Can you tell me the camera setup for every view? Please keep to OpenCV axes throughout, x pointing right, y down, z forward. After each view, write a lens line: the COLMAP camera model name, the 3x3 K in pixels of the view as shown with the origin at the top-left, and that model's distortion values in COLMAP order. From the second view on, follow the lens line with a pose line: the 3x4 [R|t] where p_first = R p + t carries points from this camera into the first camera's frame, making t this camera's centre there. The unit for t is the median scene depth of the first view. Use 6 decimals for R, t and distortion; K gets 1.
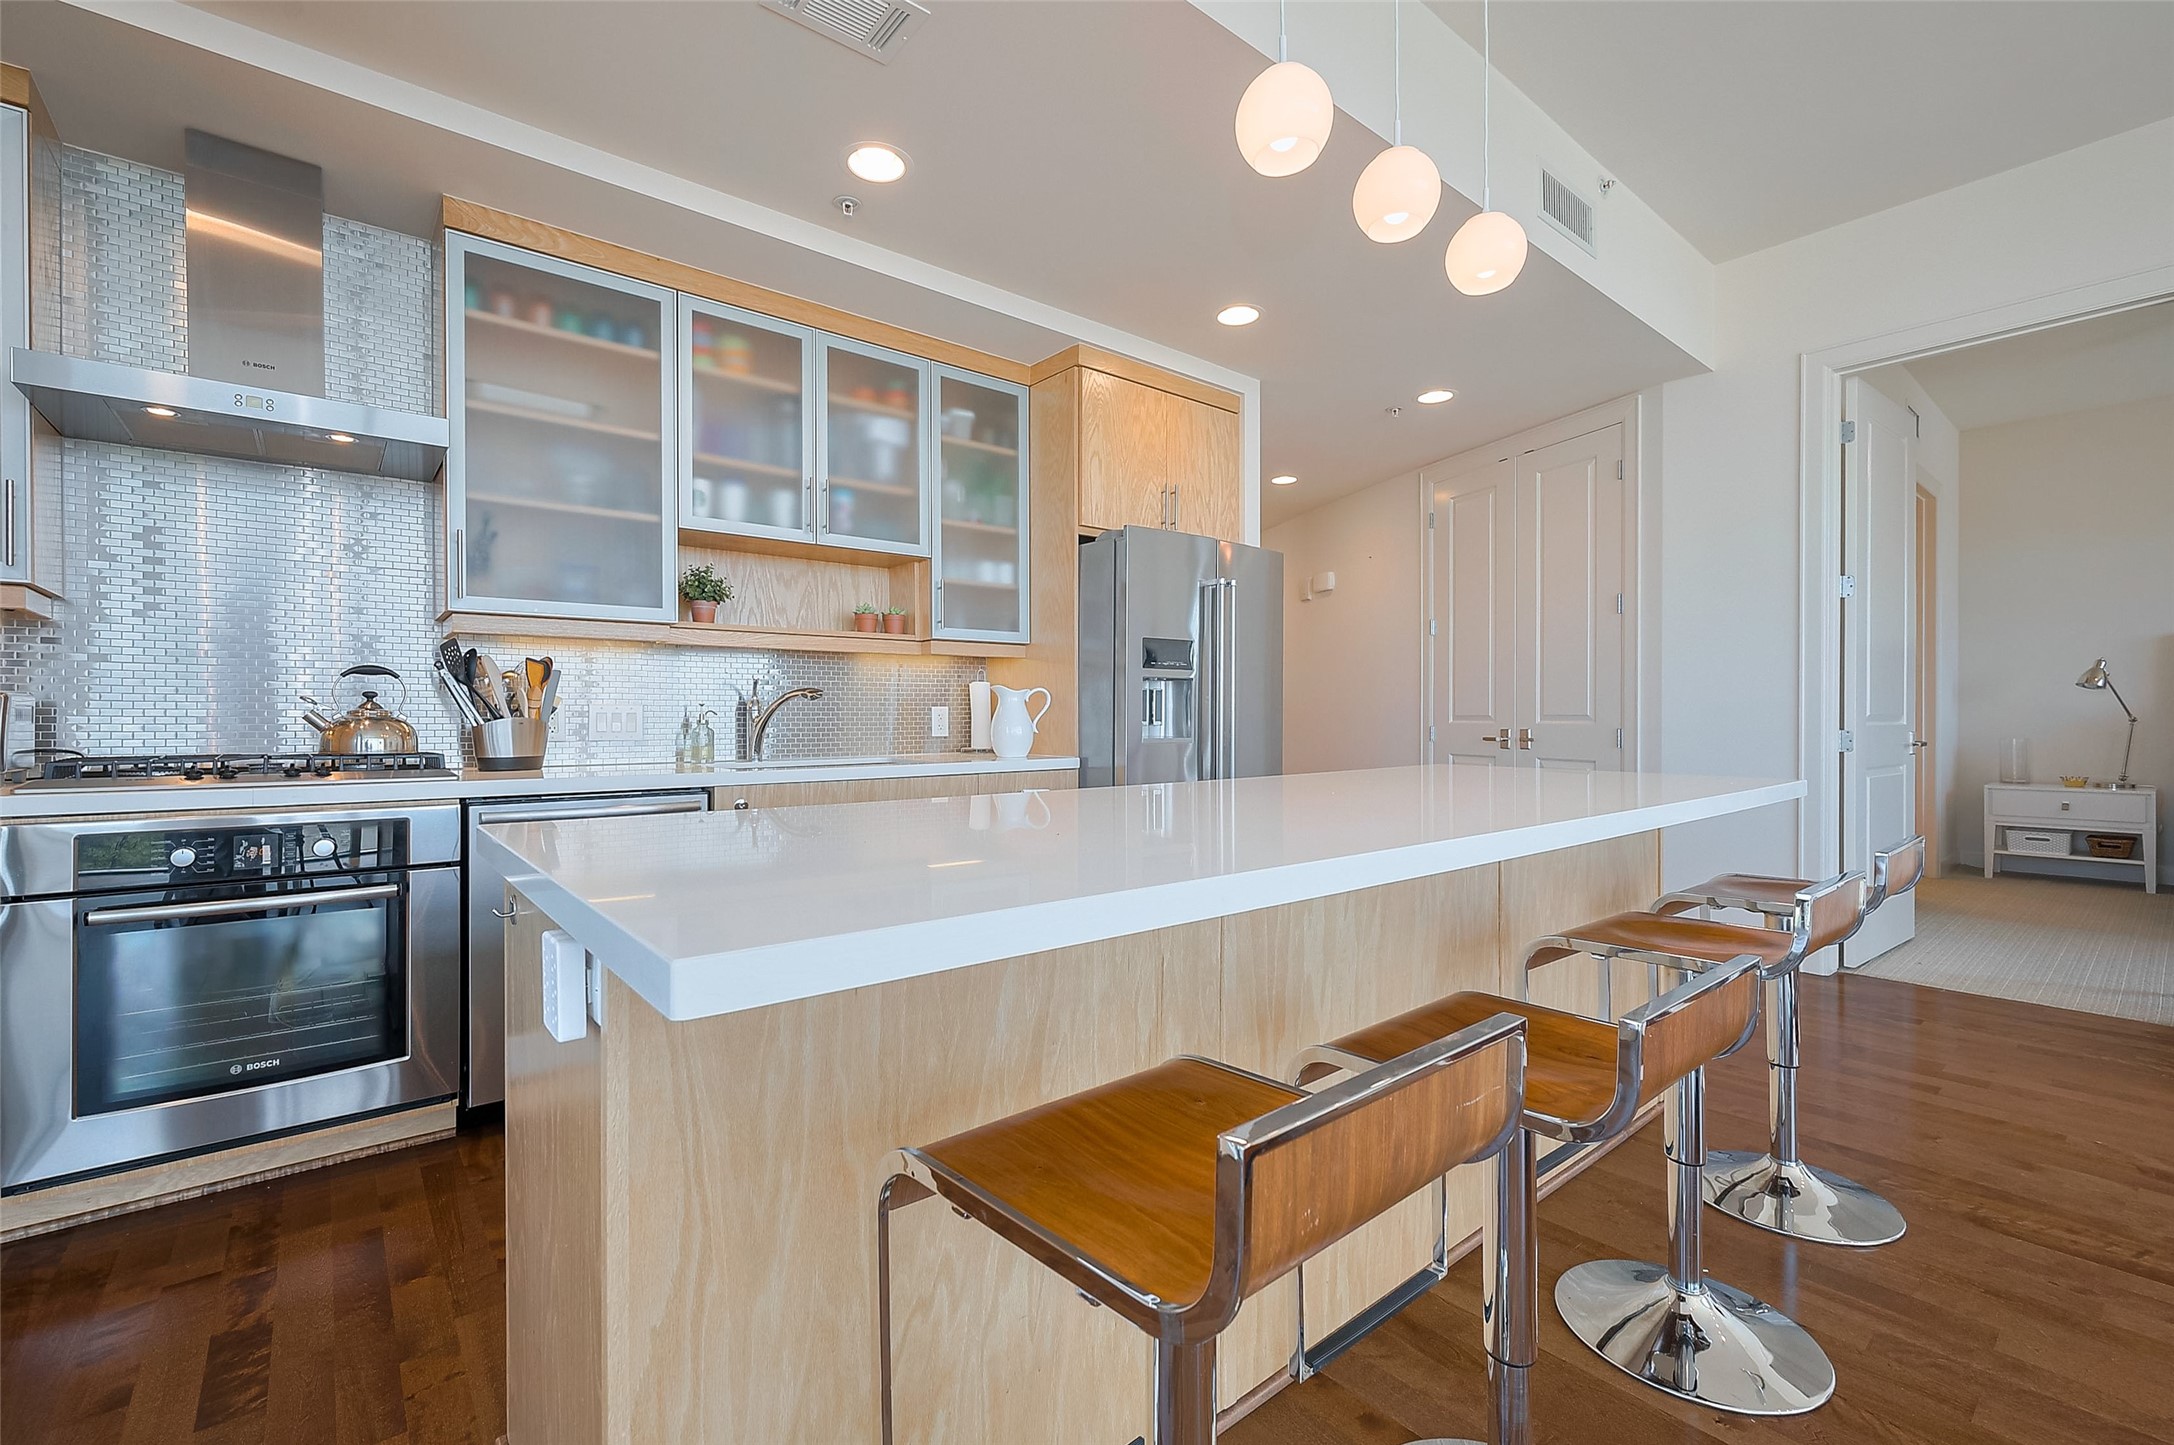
lens RADIAL K [[932.8, 0, 1087.0], [0, 932.8, 722.5], [0, 0, 1]] dist [-0.000685, -0.000269]
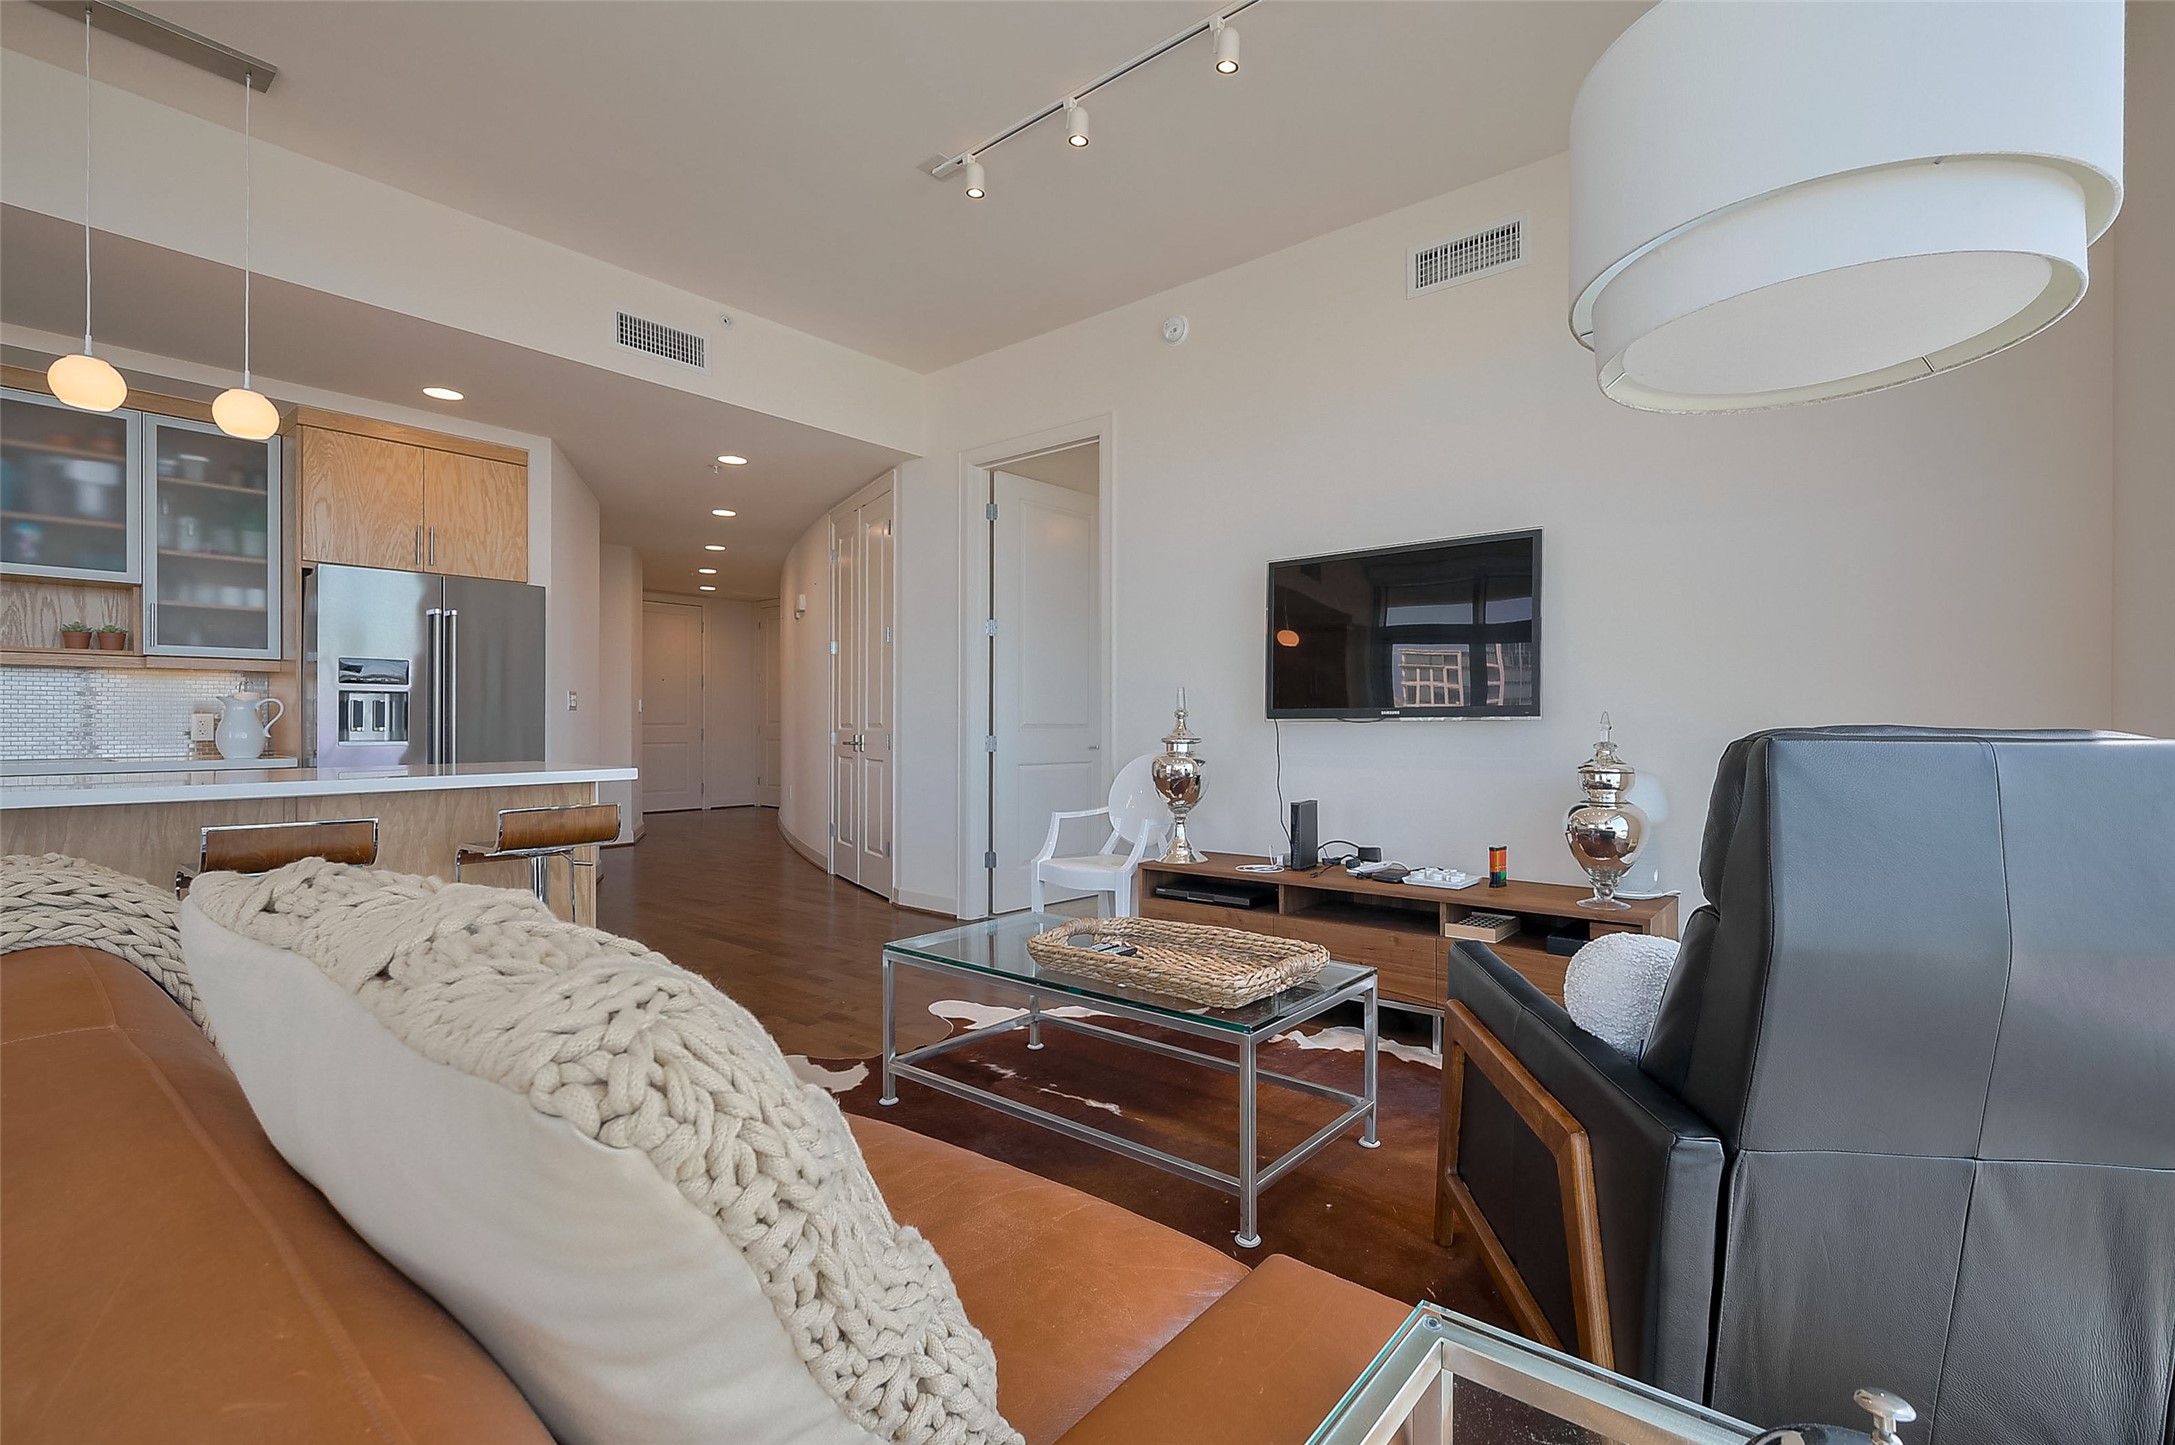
lens RADIAL K [[933.2, 0, 1087.5], [0, 933.2, 722.5], [0, 0, 1]] dist [-0.000685, -0.000269]
pose [[0.976866, 0.002485, 0.213840, 0.700101], [-0.002775, 0.999996, 0.001054, -0.010988], [-0.213836, -0.001623, 0.976868, -0.355672]]
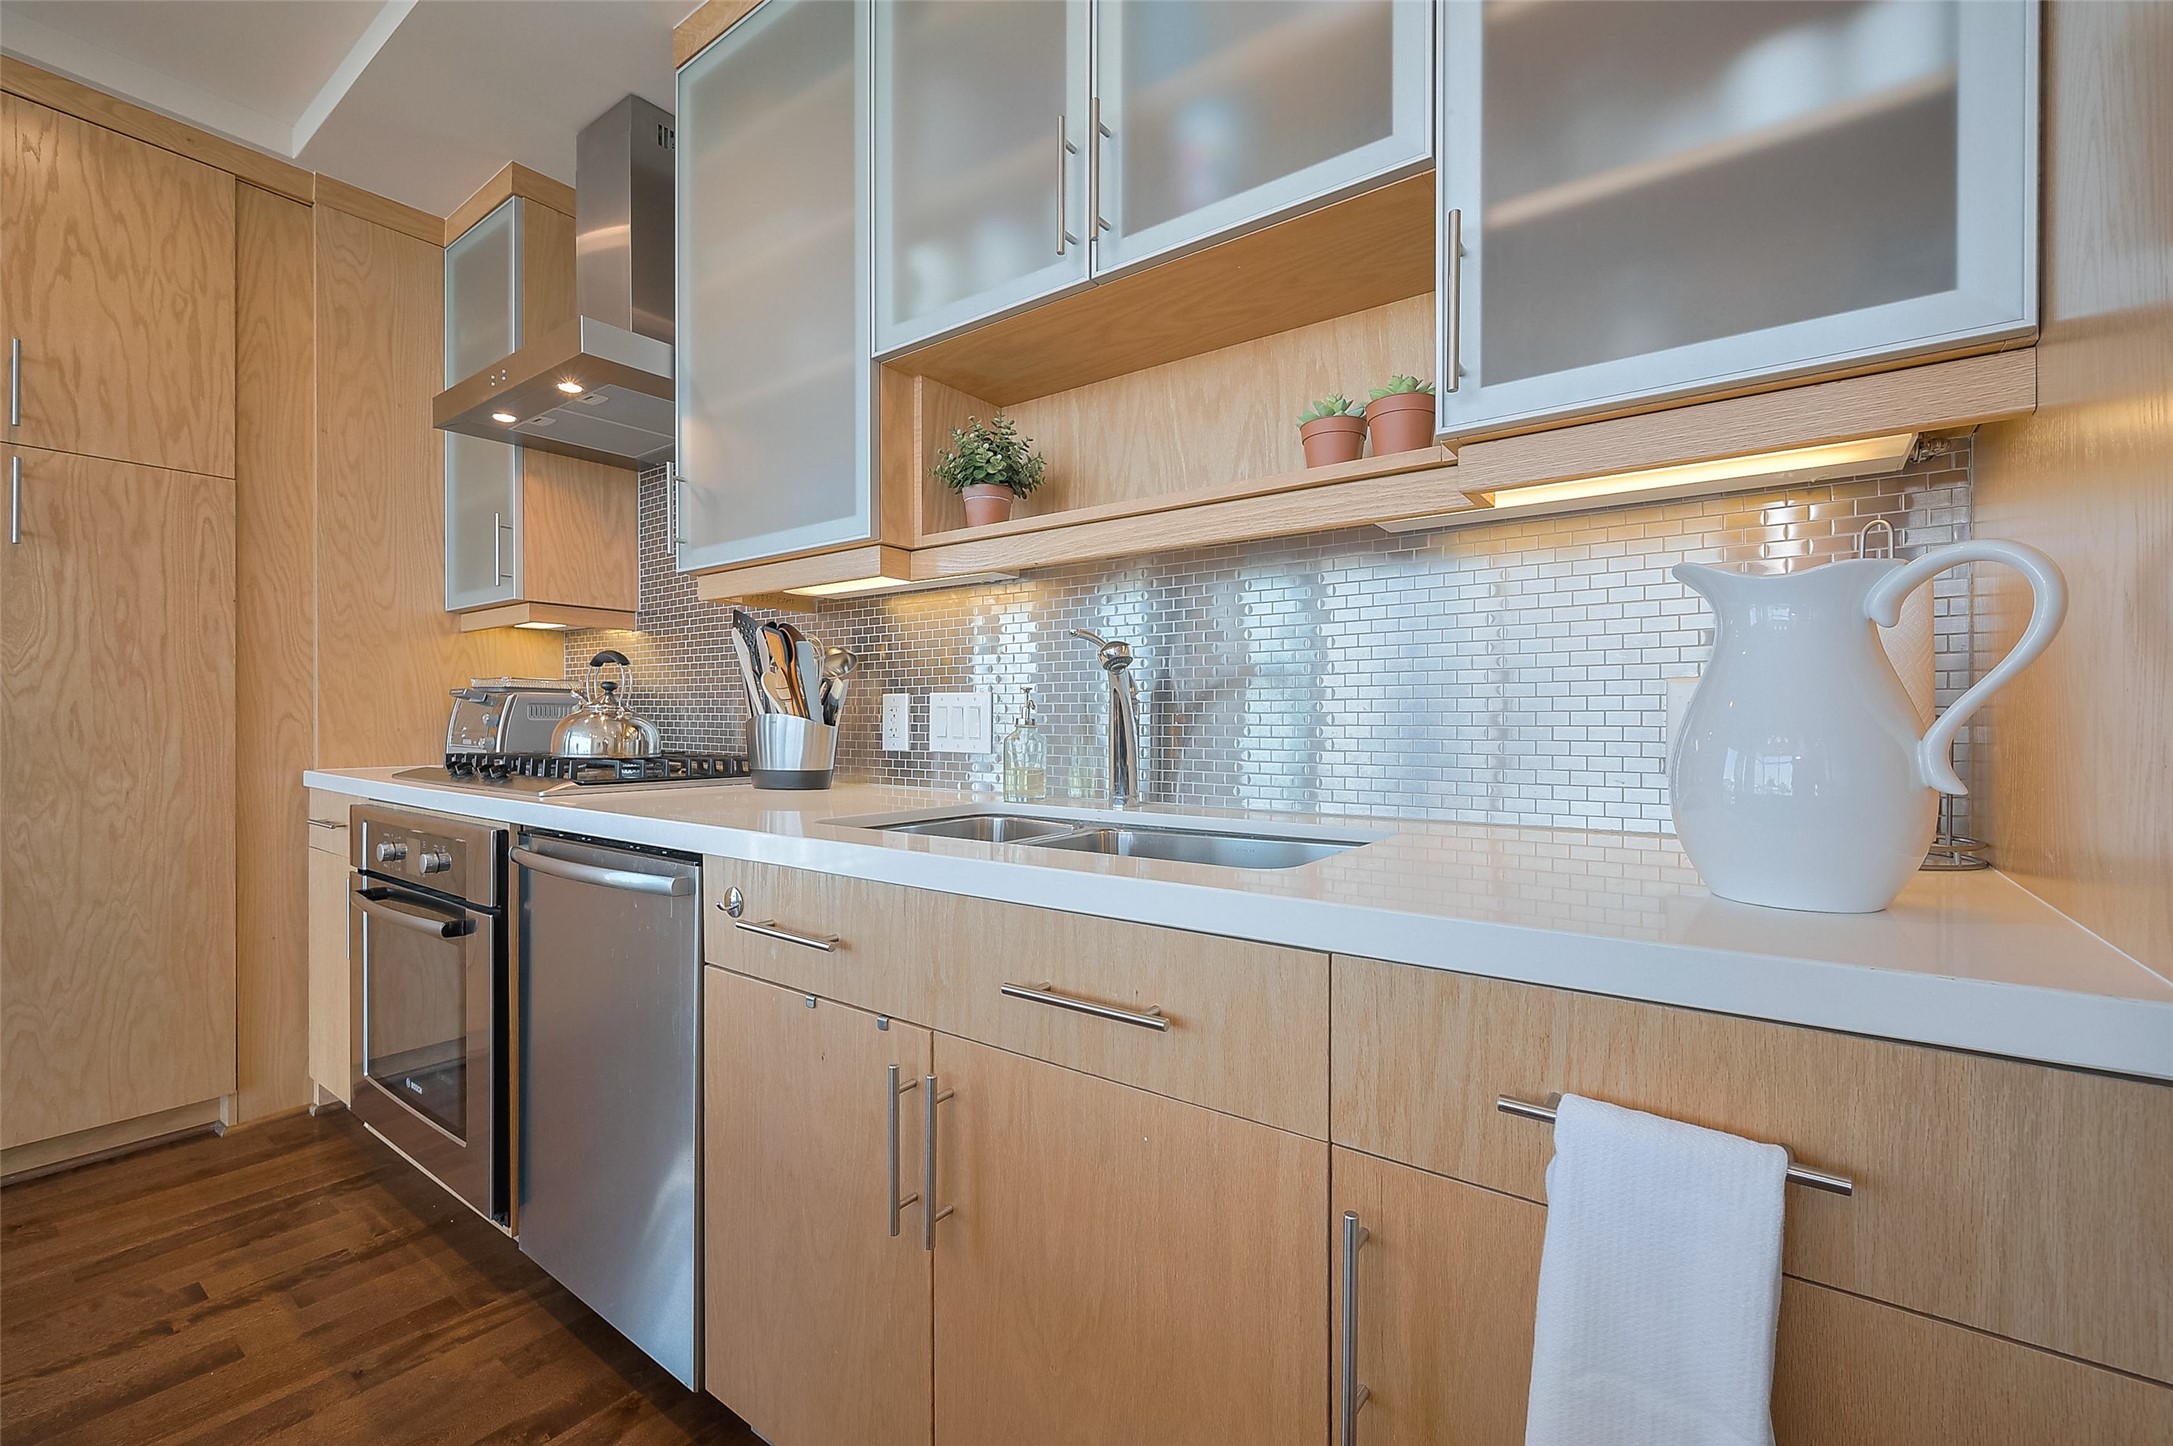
lens RADIAL K [[912.7, 0, 1088.0], [0, 912.7, 753.6], [0, 0, 1]] dist [-0.000542, -0.000119]
pose [[0.245535, 0.020149, -0.969178, 0.081964], [-0.011310, 0.999775, 0.017919, 0.006283], [0.969322, 0.006562, 0.245708, 0.798439]]
